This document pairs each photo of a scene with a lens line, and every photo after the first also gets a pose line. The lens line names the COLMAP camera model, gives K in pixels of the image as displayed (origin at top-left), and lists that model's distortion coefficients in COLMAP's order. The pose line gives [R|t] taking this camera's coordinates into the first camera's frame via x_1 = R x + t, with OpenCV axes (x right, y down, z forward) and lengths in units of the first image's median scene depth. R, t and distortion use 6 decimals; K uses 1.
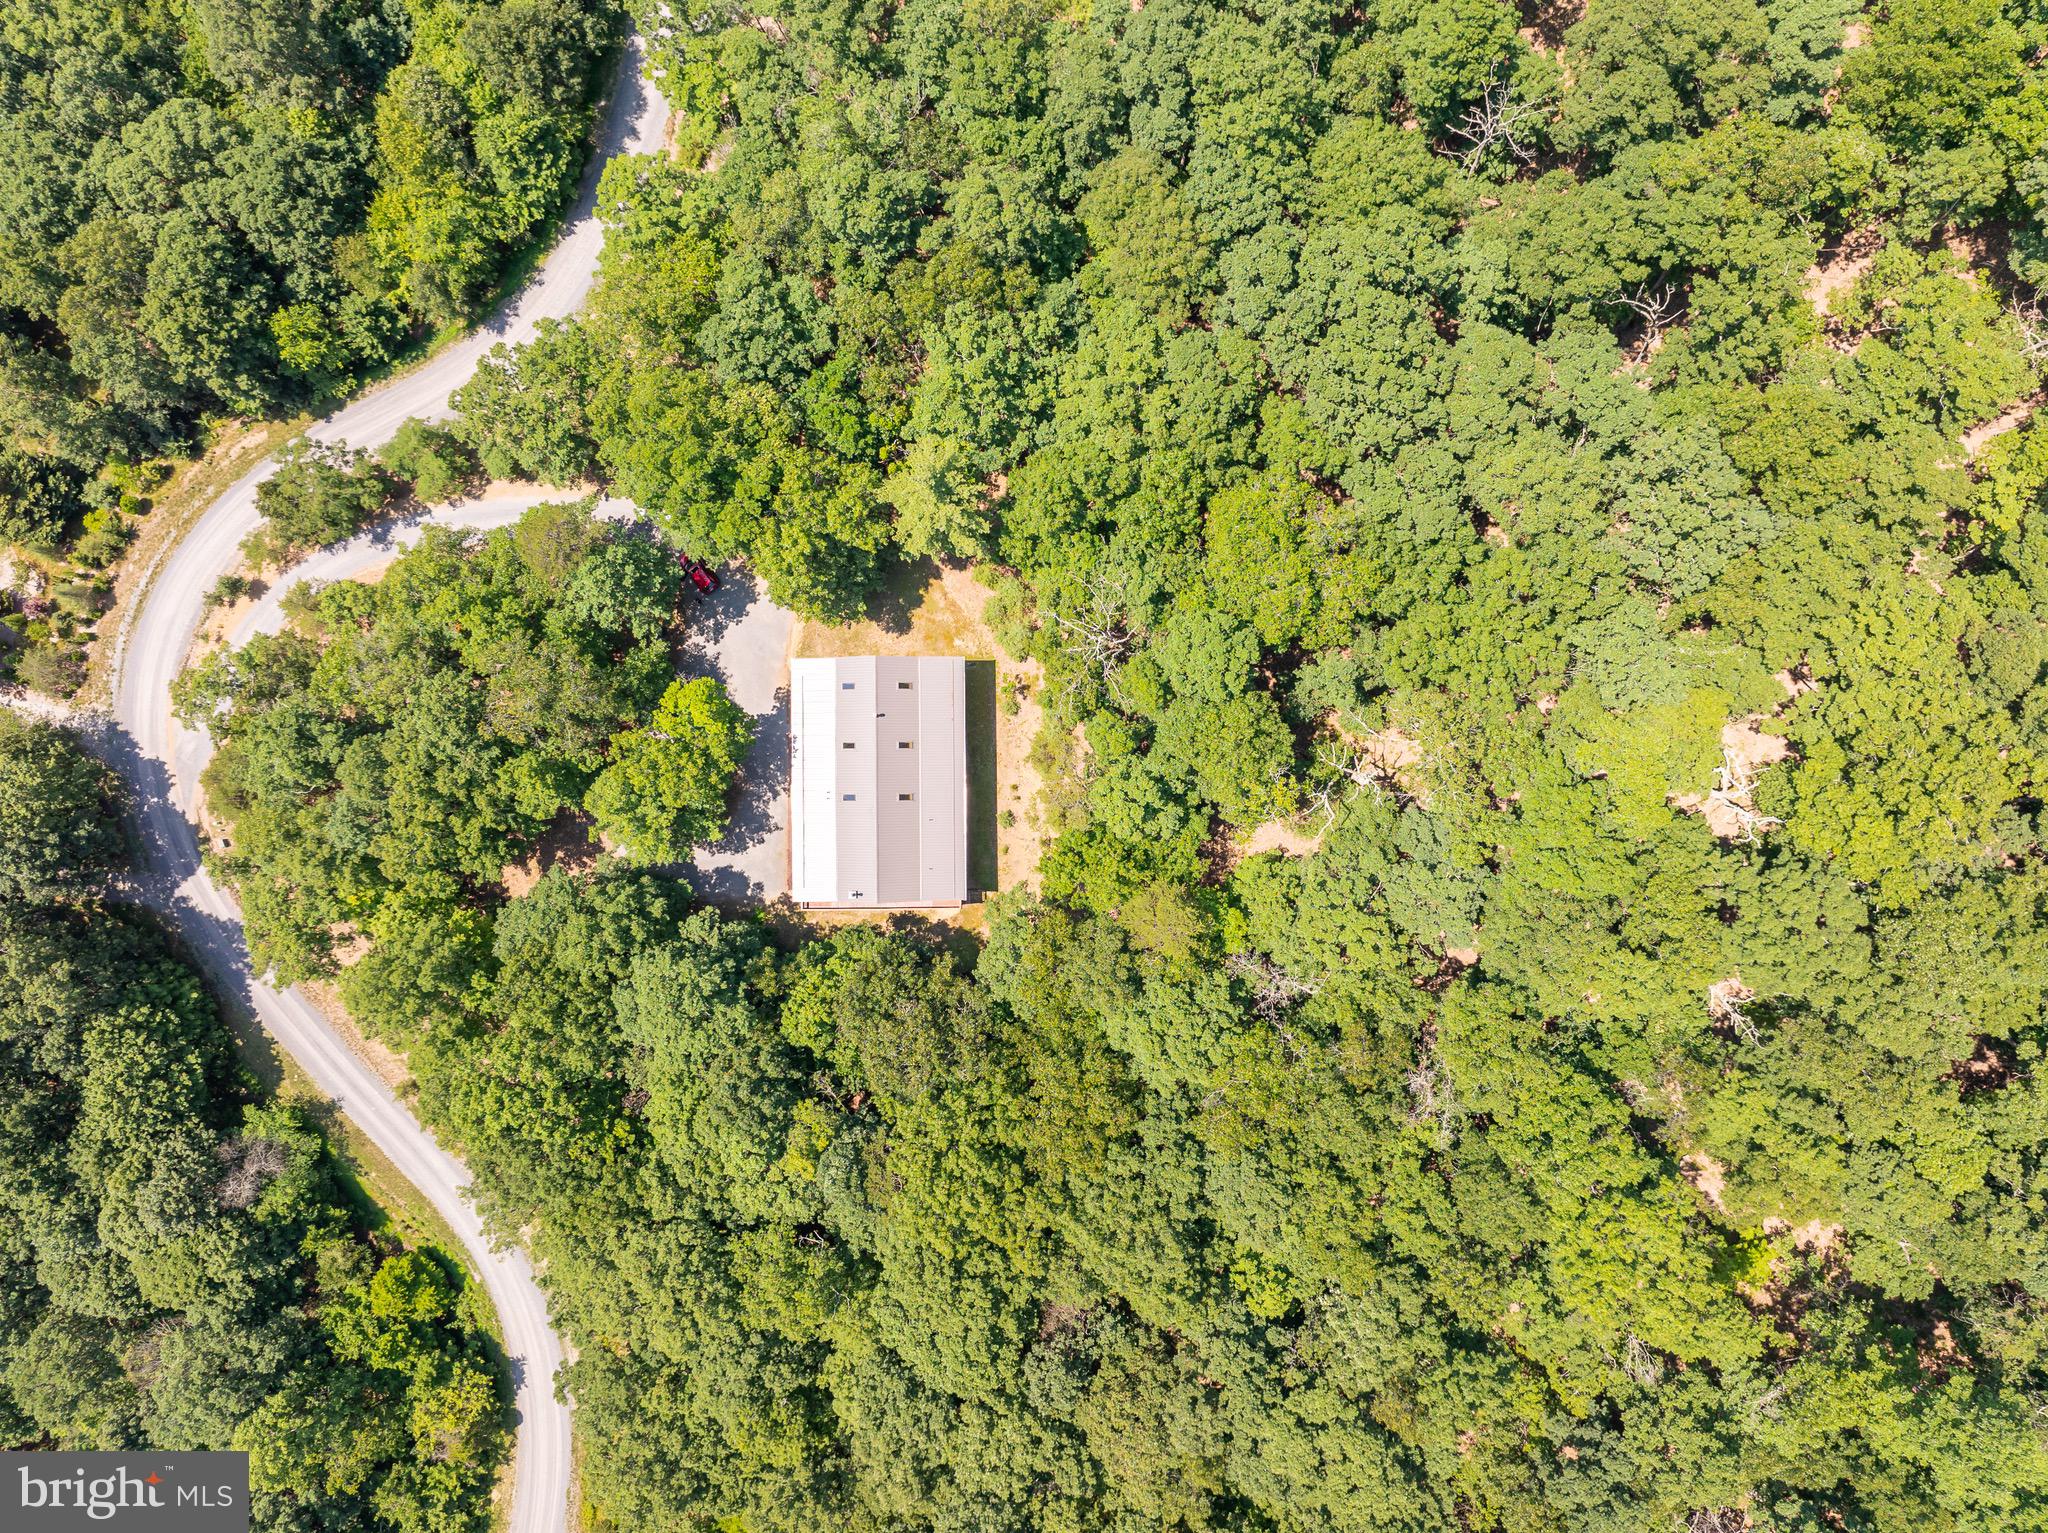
lens RADIAL K [[1458.8, 0, 1024.0], [0, 1458.8, 766.5], [0, 0, 1]] dist [-0.054453, 0.024777]
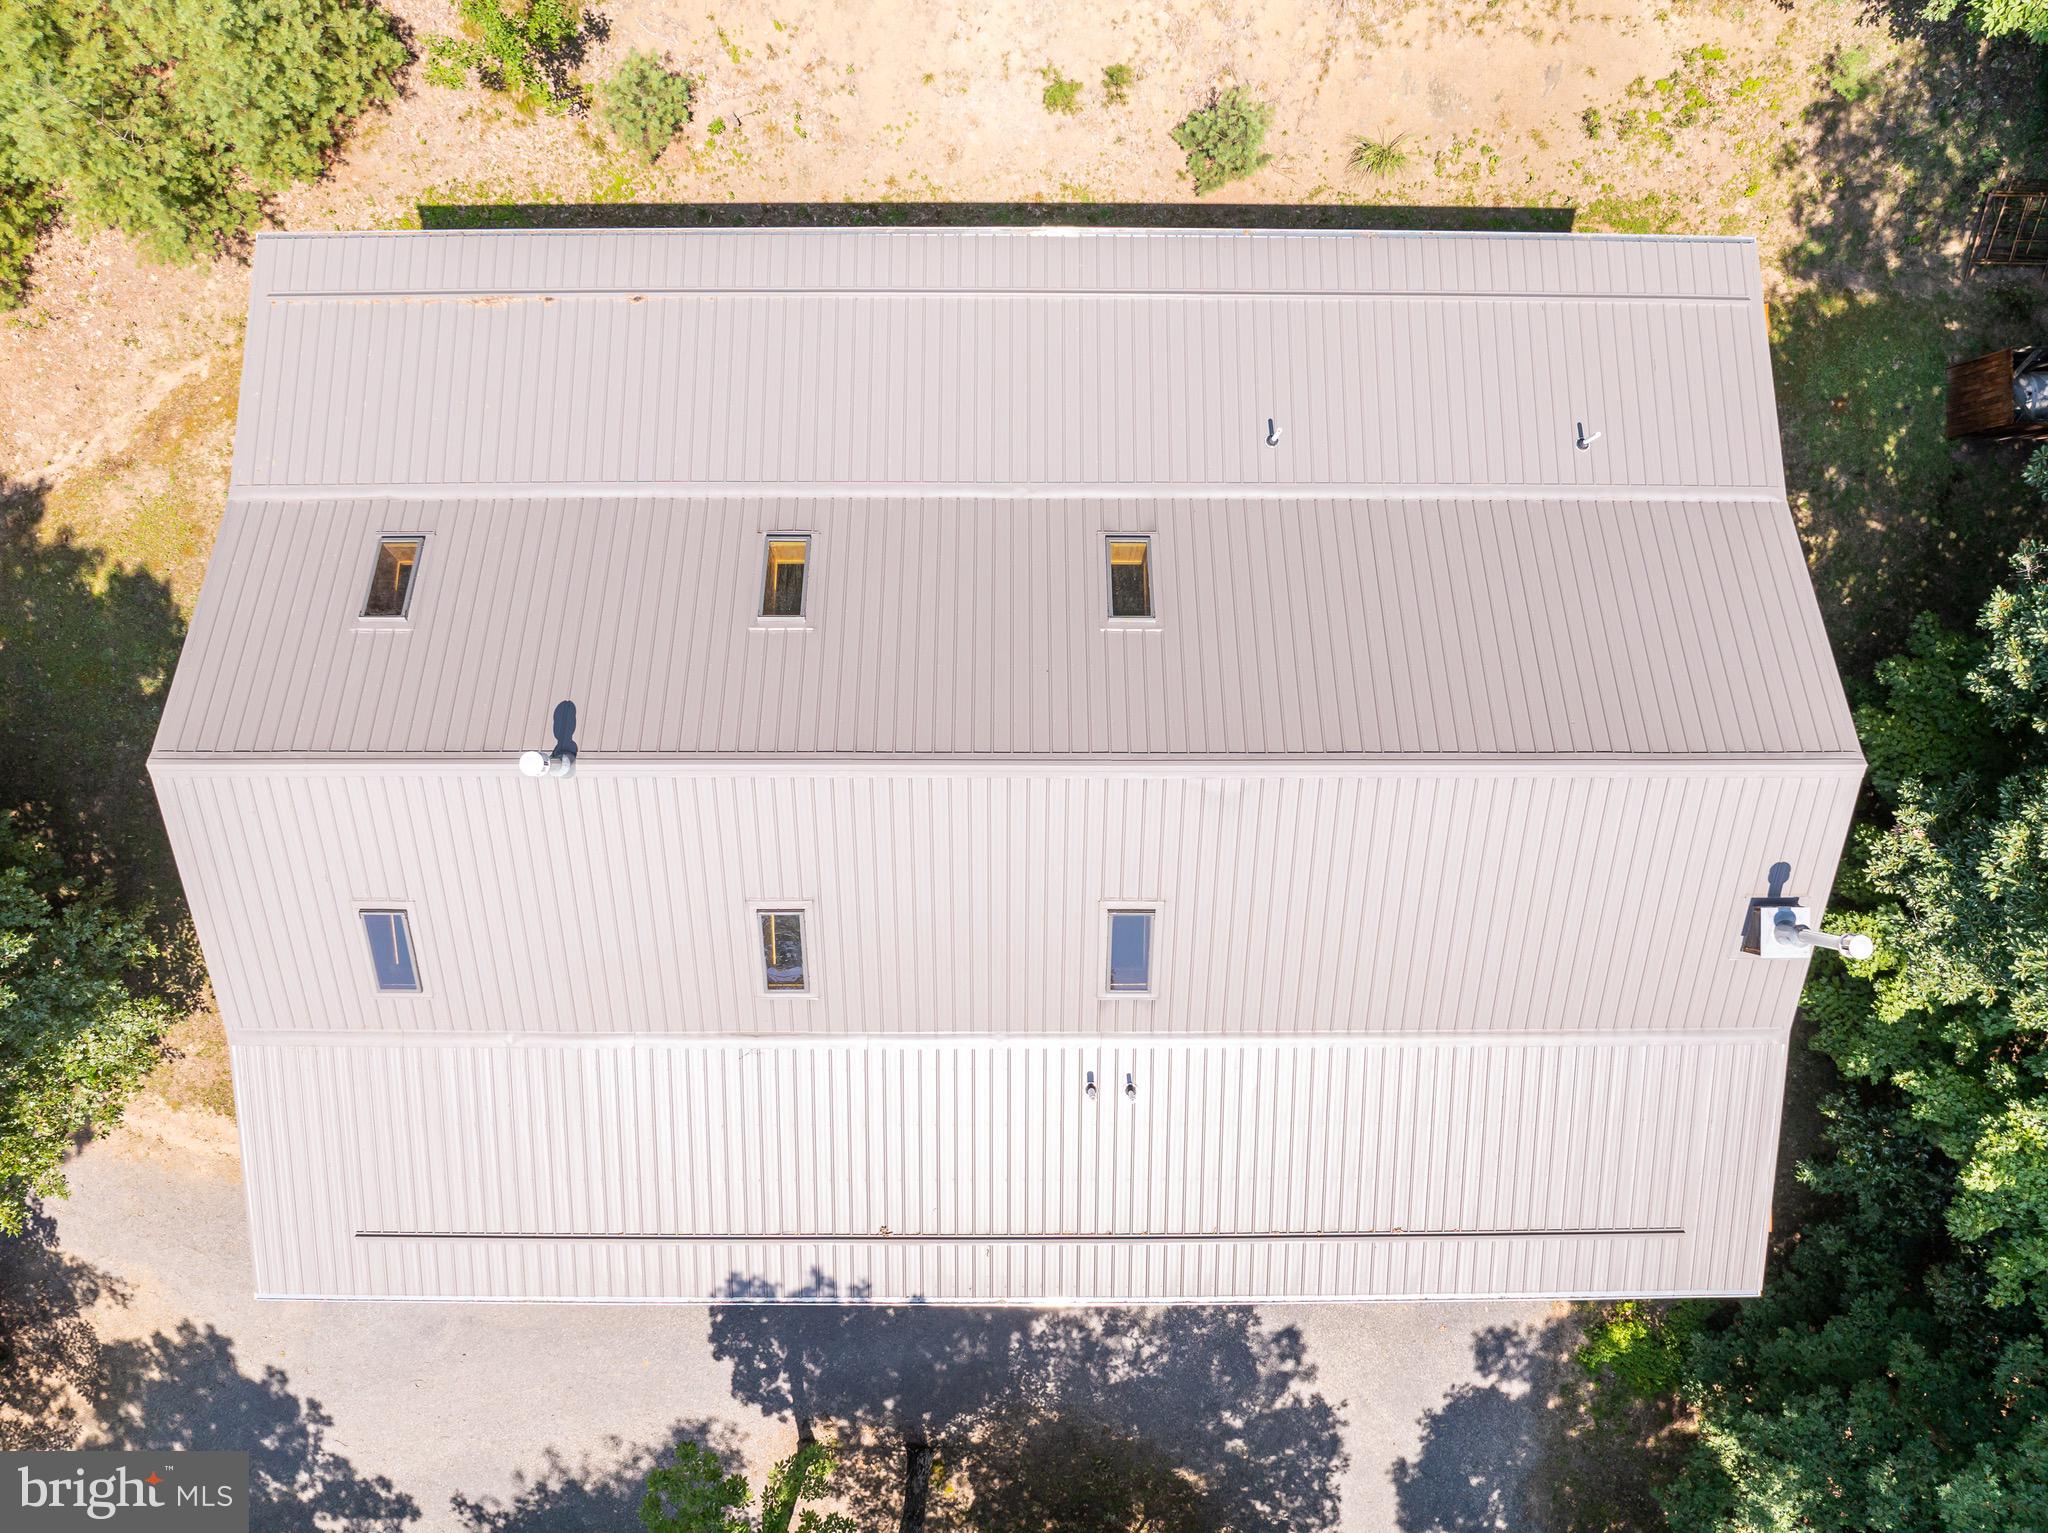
lens RADIAL K [[1458.8, 0, 1024.0], [0, 1458.8, 766.5], [0, 0, 1]] dist [-0.054453, 0.024777]
pose [[0.010016, -0.999687, -0.022934, -0.089924], [0.999891, 0.009764, 0.011090, 0.008052], [-0.010862, -0.023043, 0.999675, 0.787392]]
